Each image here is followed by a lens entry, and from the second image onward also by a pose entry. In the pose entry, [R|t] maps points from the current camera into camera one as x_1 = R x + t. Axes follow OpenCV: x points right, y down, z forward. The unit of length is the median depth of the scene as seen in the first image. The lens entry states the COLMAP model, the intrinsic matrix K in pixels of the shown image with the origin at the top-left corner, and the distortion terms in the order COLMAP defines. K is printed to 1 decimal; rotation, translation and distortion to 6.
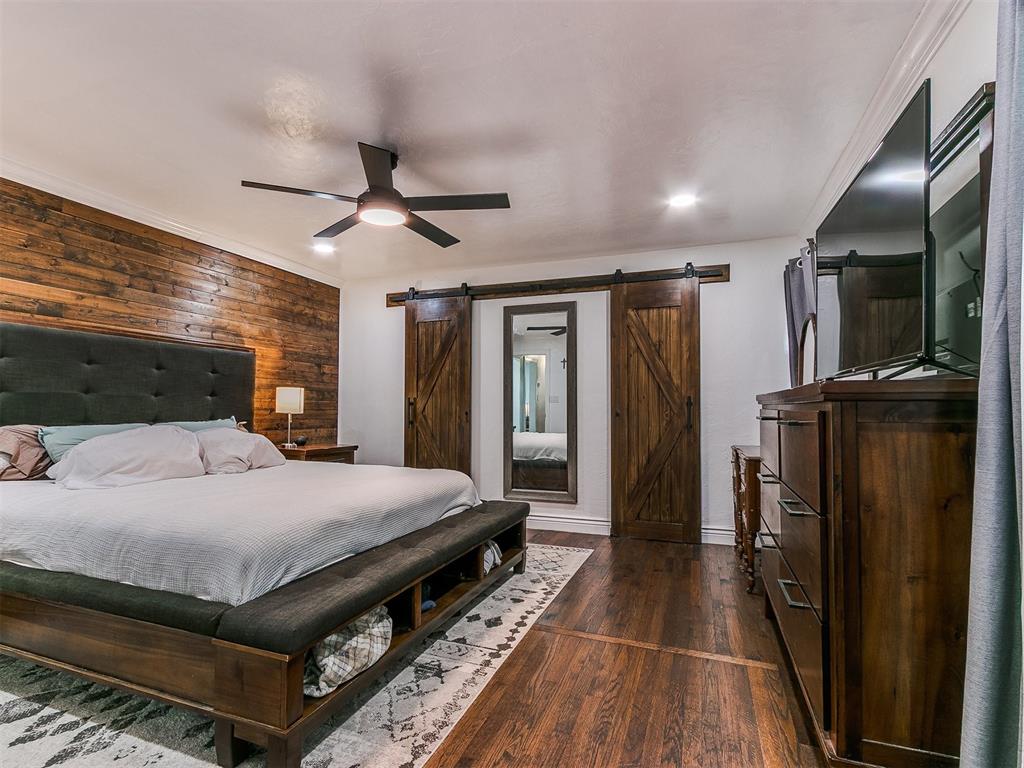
lens RADIAL K [[532.4, 0, 506.2], [0, 532.4, 392.6], [0, 0, 1]] dist [0.005684, -0.002160]
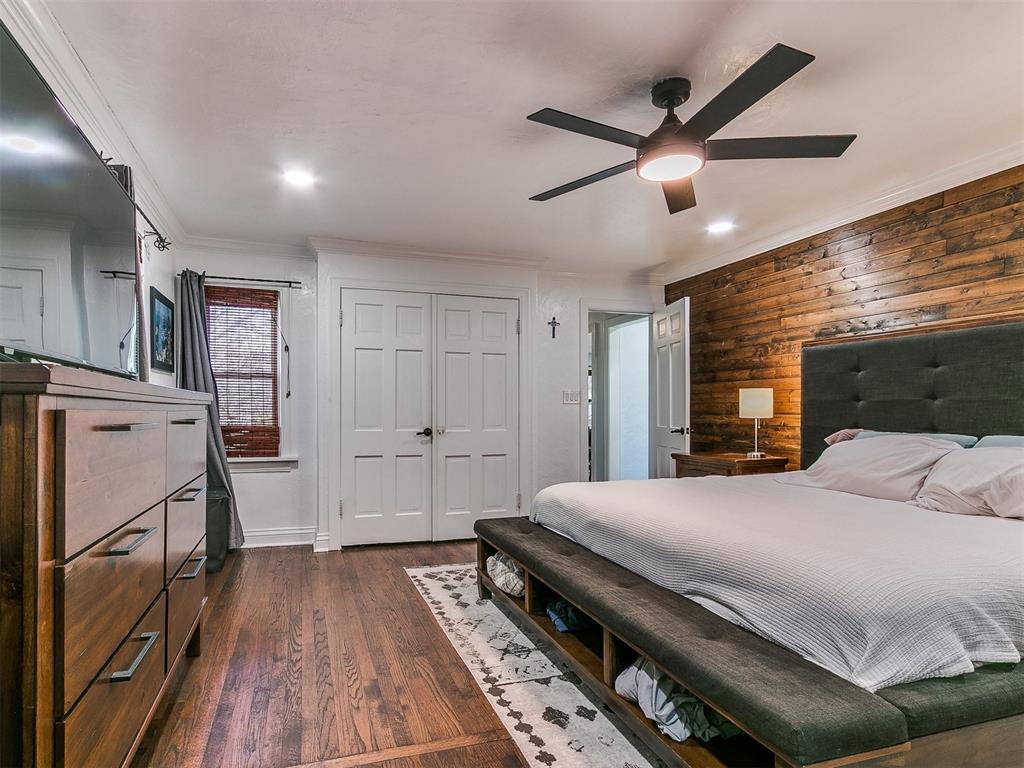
lens RADIAL K [[532.4, 0, 456.1], [0, 532.4, 407.3], [0, 0, 1]] dist [0.005684, -0.002160]
pose [[-0.805064, -0.010160, -0.593101, 0.417806], [0.008959, 0.999531, -0.029283, 0.035133], [0.593121, -0.028889, -0.804595, 1.243956]]
